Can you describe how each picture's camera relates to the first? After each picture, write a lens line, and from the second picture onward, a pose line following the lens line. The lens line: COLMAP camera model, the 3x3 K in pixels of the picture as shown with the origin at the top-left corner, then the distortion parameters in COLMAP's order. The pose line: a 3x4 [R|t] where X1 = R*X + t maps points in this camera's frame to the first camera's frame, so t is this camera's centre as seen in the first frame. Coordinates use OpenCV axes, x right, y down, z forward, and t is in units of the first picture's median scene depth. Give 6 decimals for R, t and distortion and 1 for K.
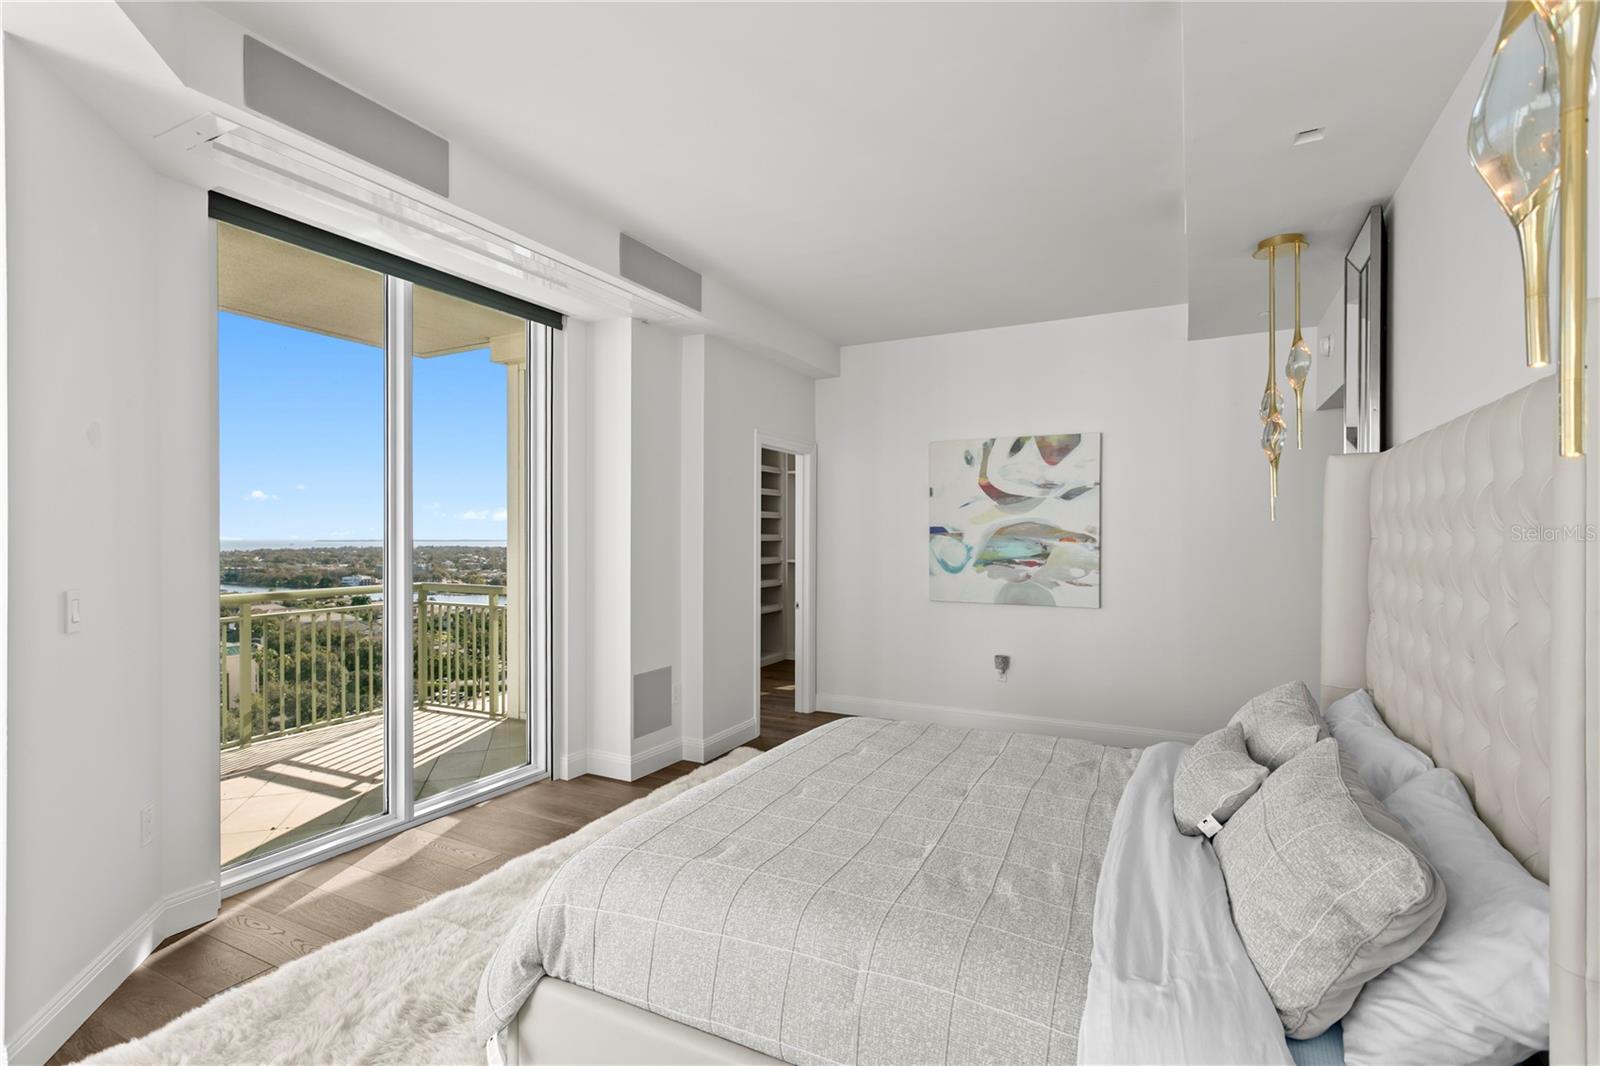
lens RADIAL K [[761.2, 0, 795.7], [0, 761.2, 528.2], [0, 0, 1]] dist [0.001422, -0.000385]
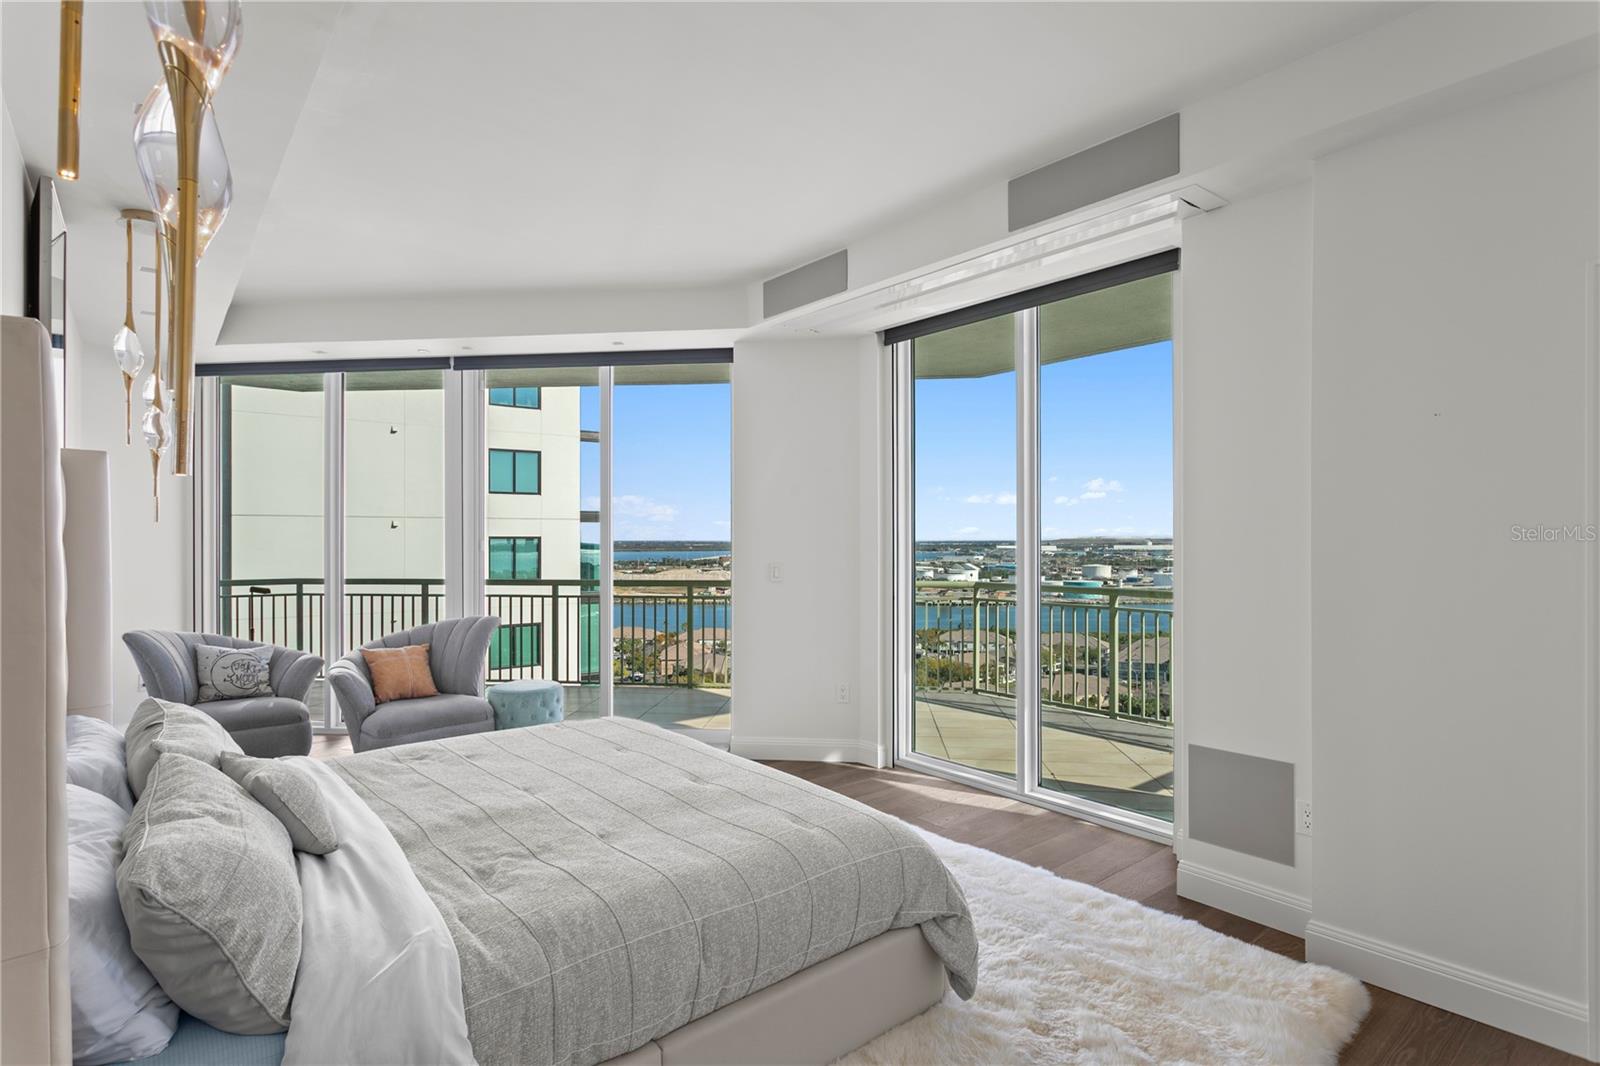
lens RADIAL K [[805.4, 0, 791.0], [0, 805.4, 540.7], [0, 0, 1]] dist [0.000423, 0.002677]
pose [[-0.397098, 0.002760, -0.917772, 0.780466], [0.009918, 0.999950, -0.001284, 0.011072], [0.917723, -0.009613, -0.397105, 1.275587]]
